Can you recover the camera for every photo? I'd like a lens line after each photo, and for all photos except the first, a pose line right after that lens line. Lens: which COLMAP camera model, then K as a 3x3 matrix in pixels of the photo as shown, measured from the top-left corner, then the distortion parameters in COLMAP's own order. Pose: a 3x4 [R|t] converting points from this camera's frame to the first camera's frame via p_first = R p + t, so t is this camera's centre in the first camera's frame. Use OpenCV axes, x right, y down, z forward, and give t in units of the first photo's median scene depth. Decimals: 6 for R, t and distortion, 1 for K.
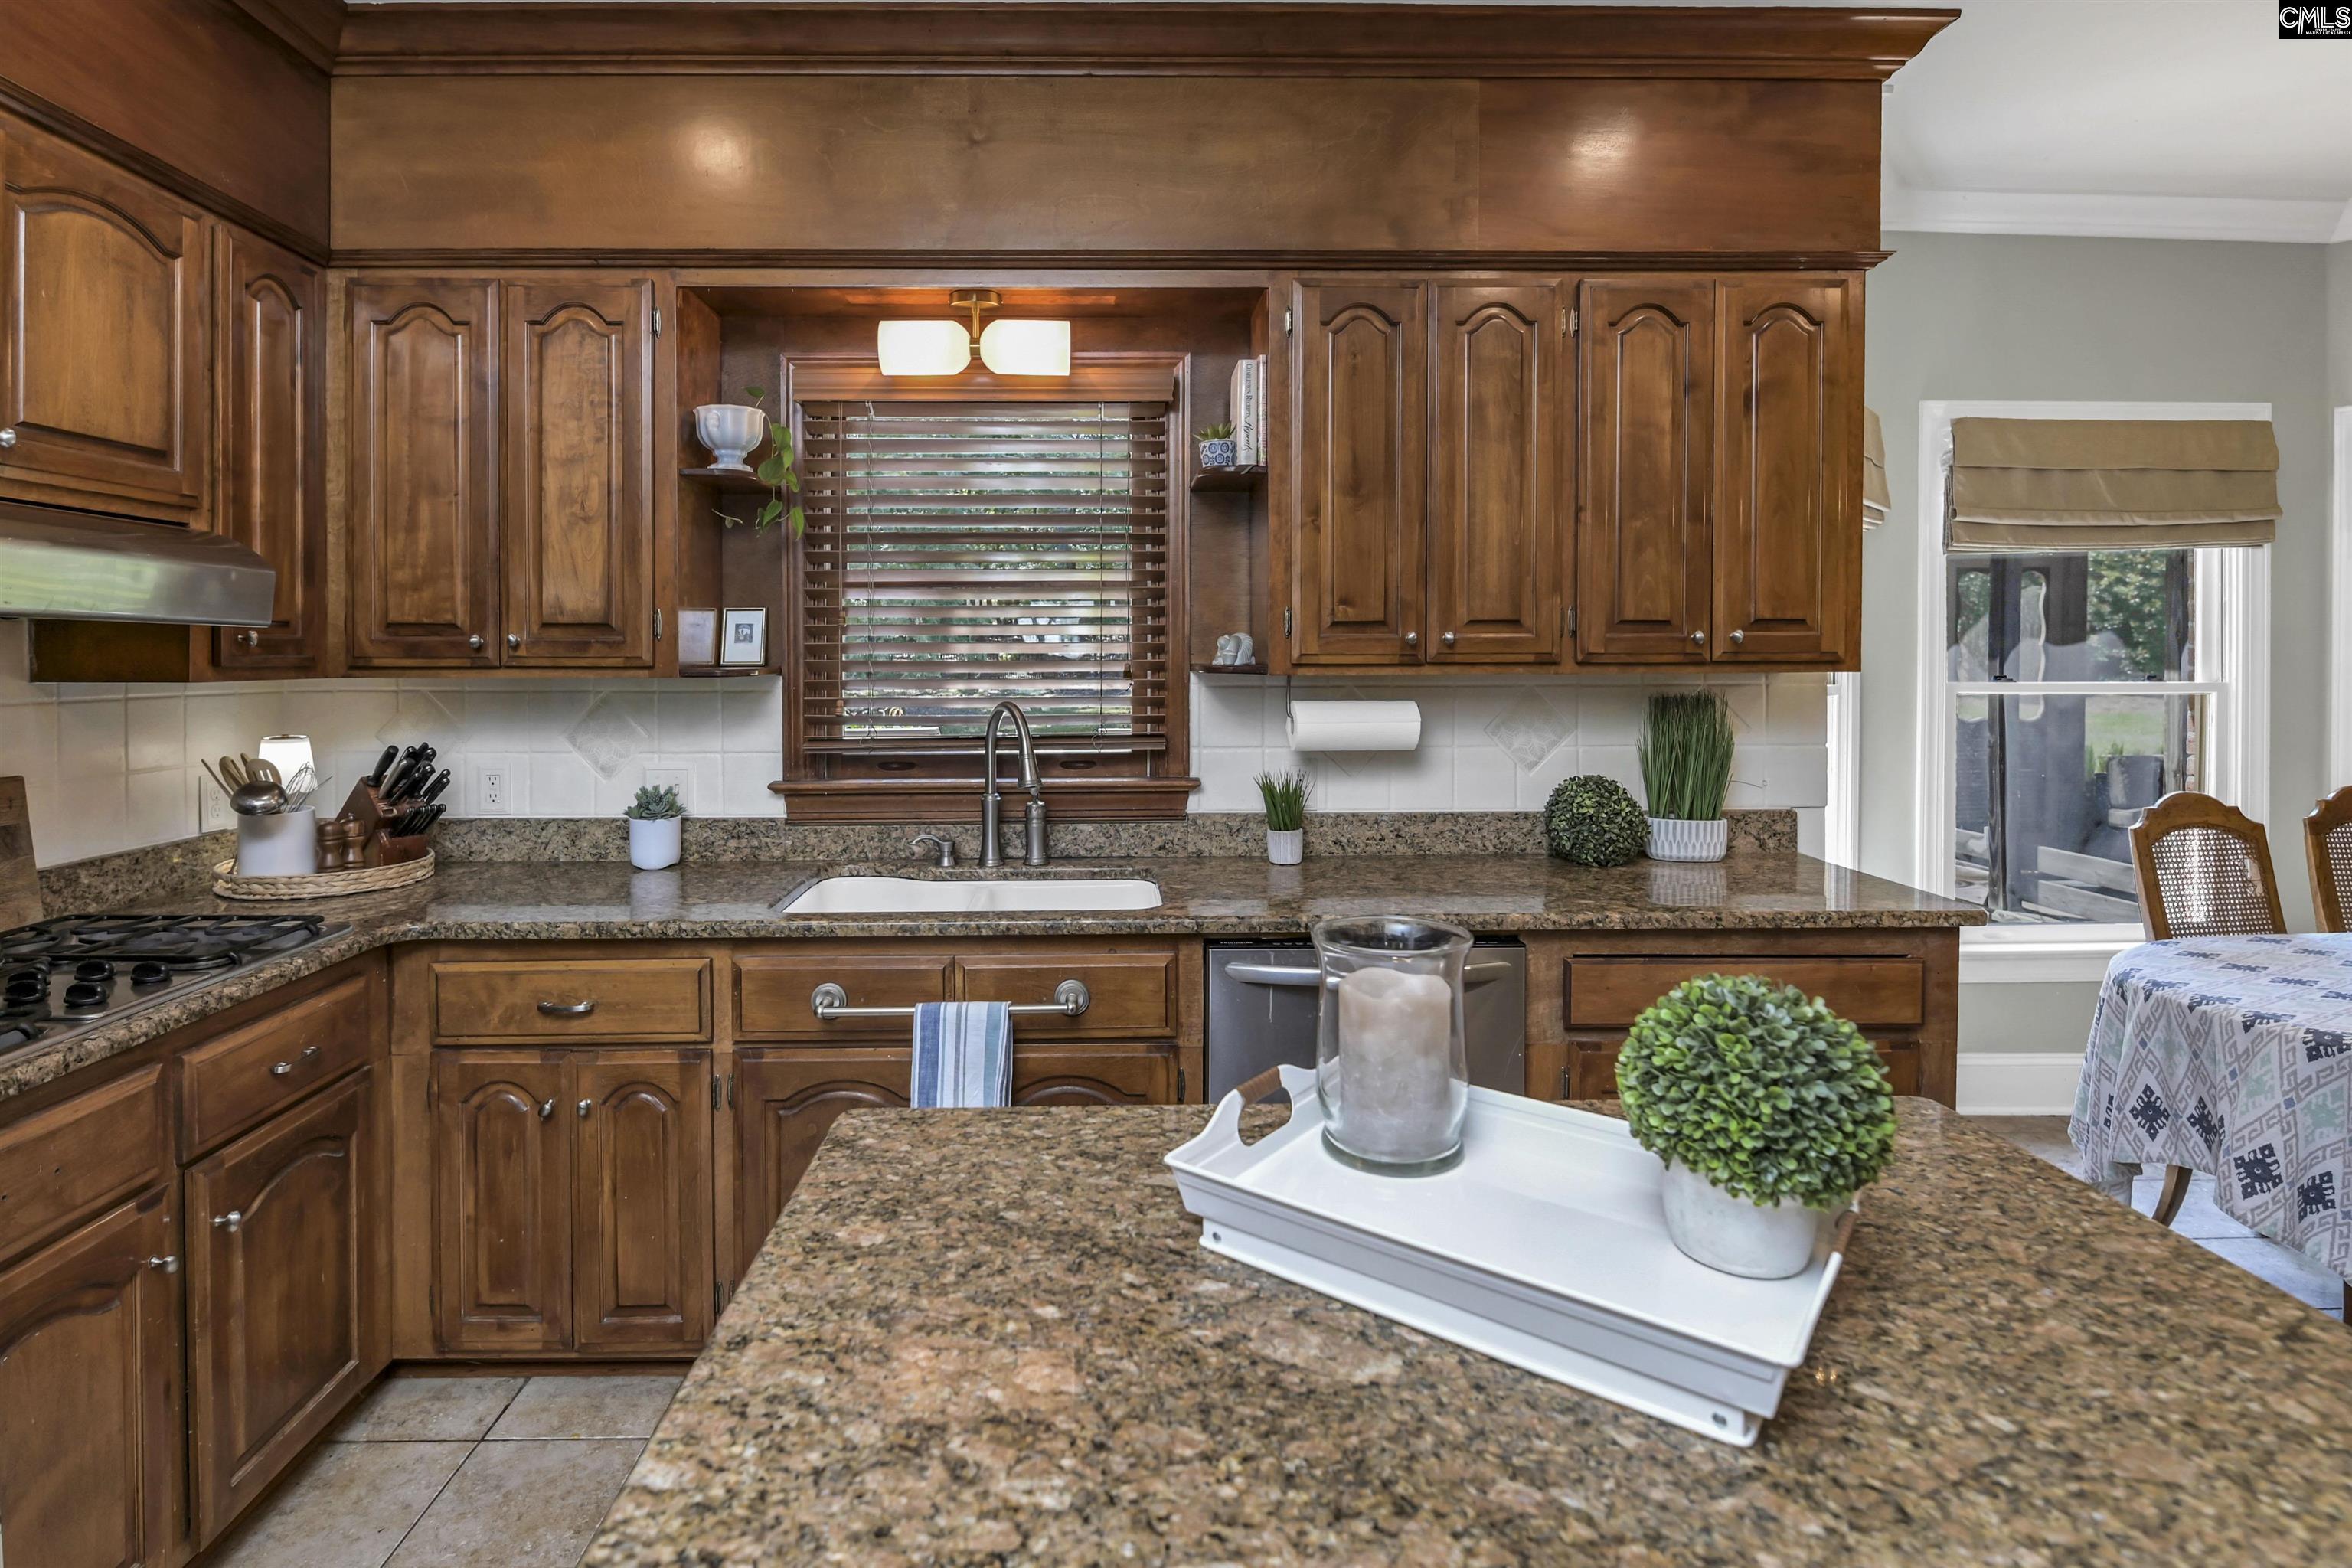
lens RADIAL K [[1216.5, 0, 1086.0], [0, 1216.5, 679.8], [0, 0, 1]] dist [0.010004, -0.010221]
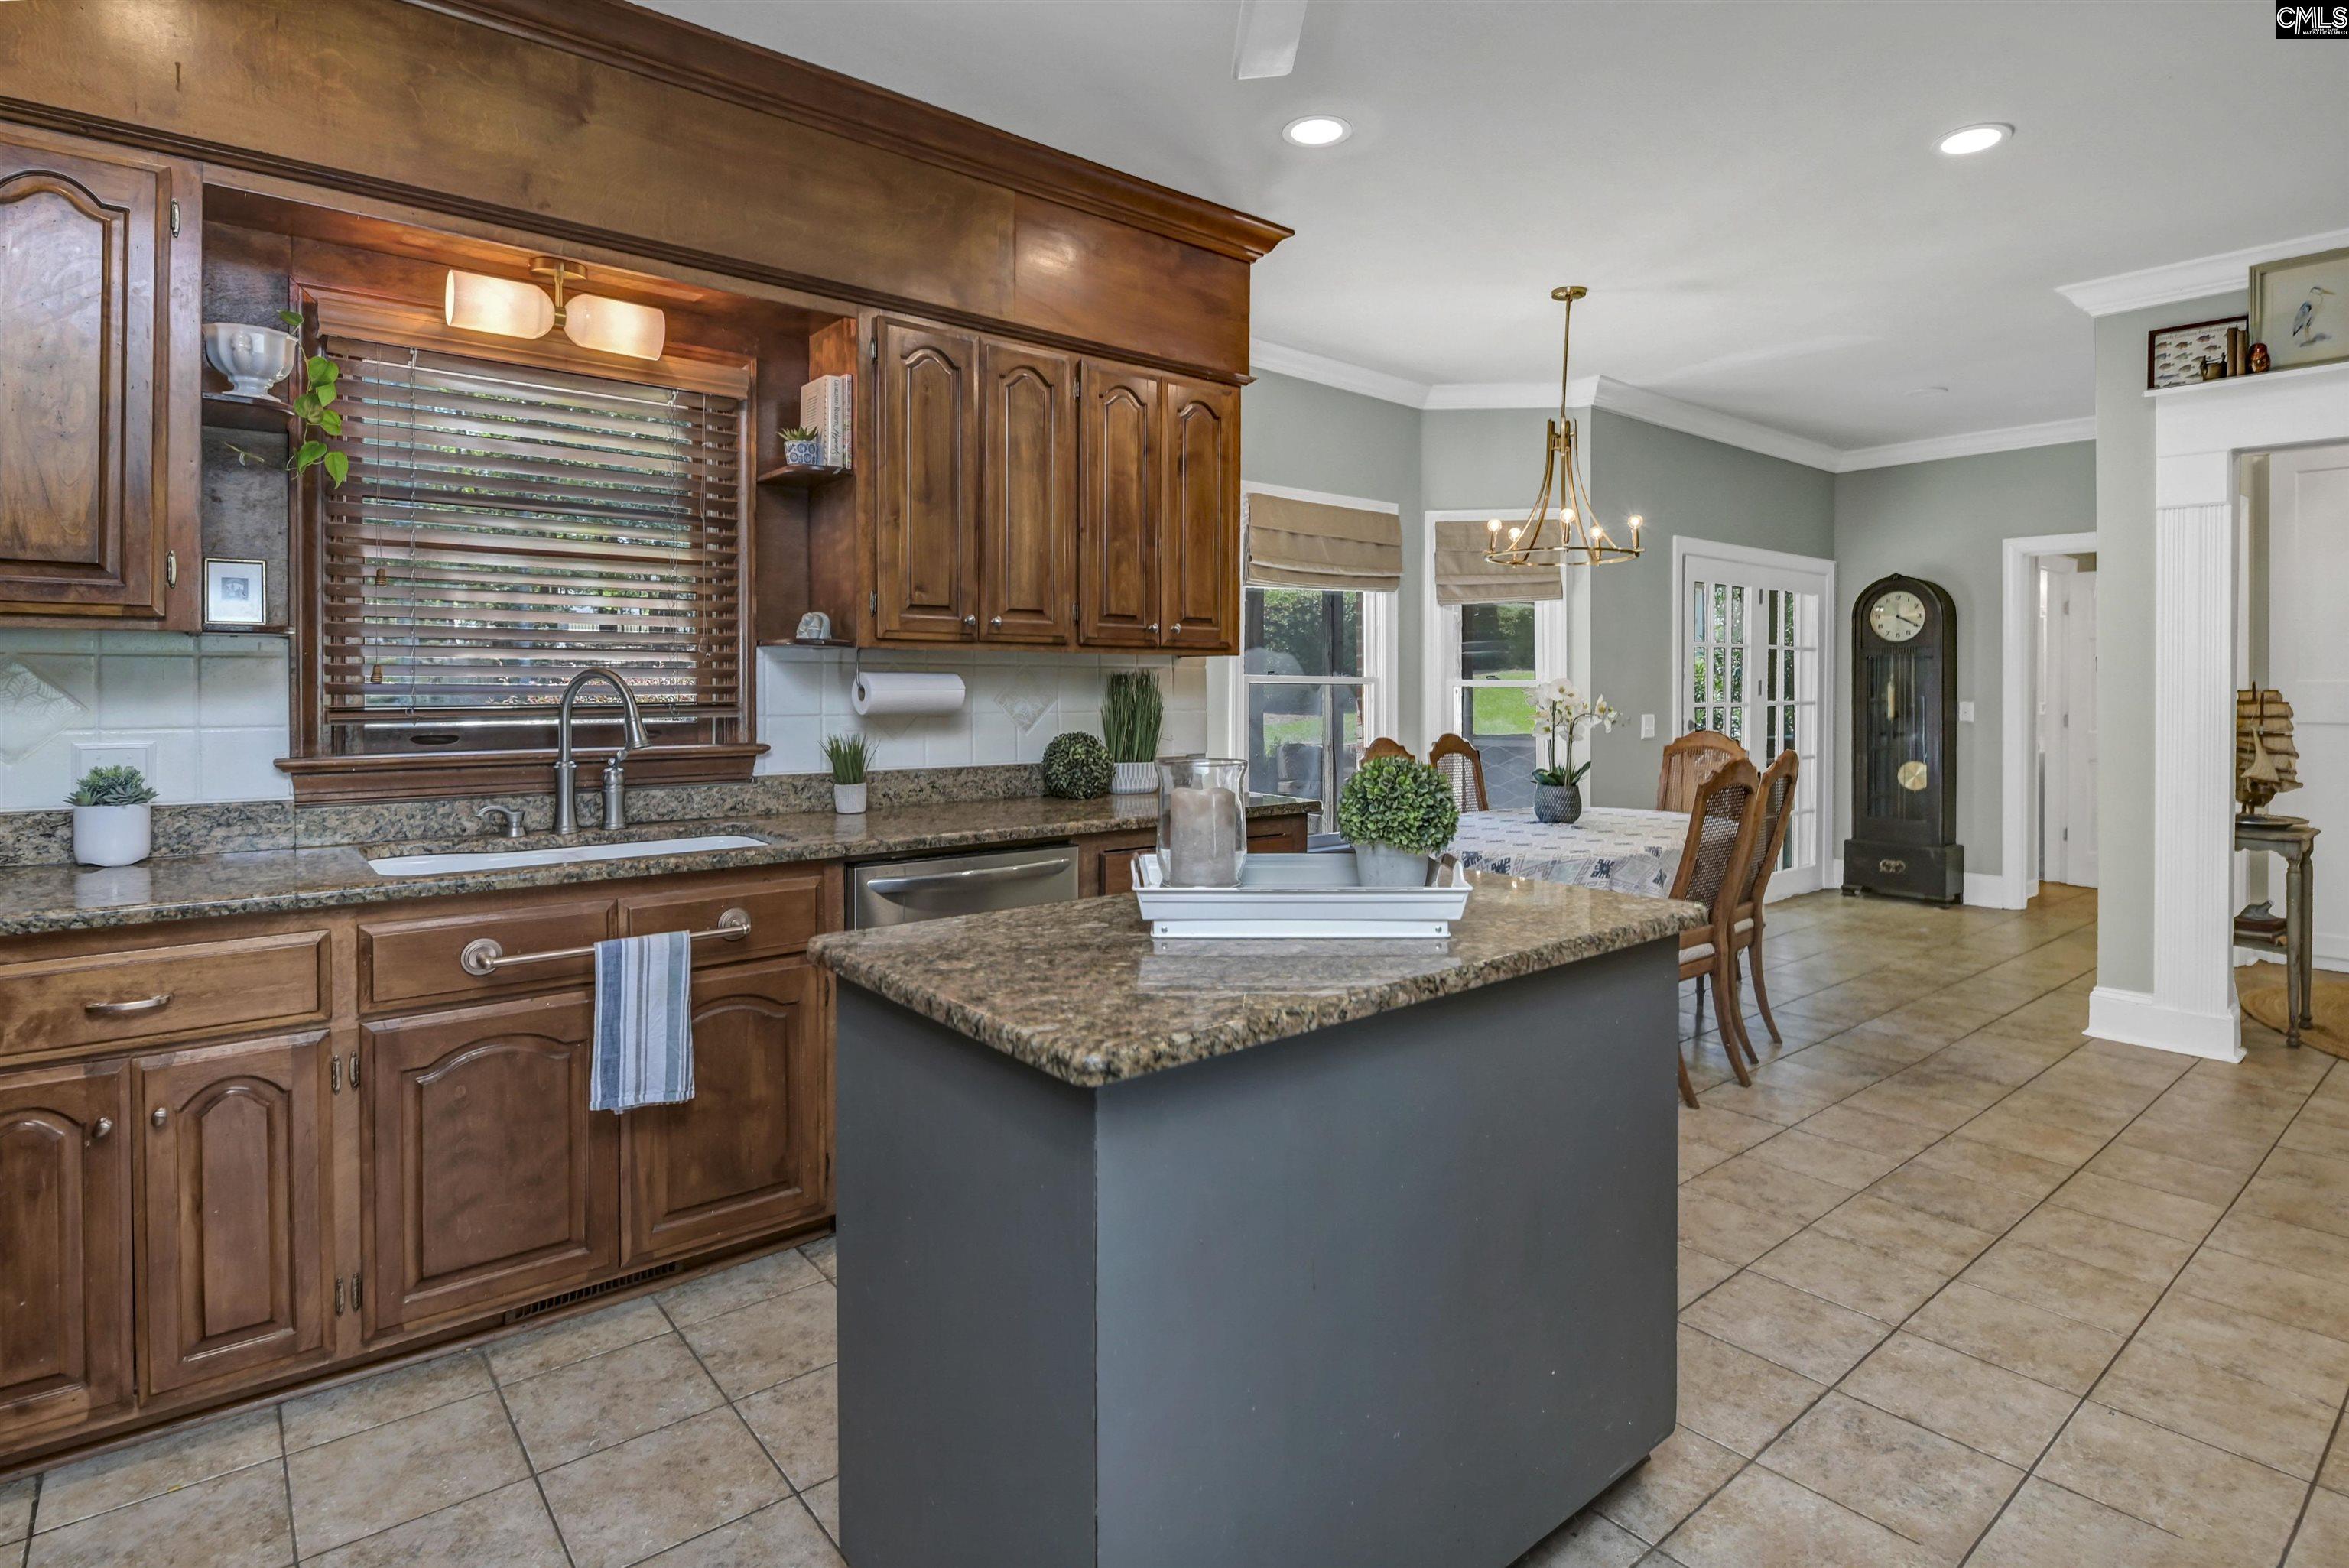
lens RADIAL K [[1214.9, 0, 1230.8], [0, 1214.9, 686.5], [0, 0, 1]] dist [0.010004, -0.010221]
pose [[0.766852, 0.005612, 0.641800, -0.313566], [0.003896, 0.999903, -0.013399, 0.048928], [-0.641812, 0.012776, 0.766755, -0.124554]]
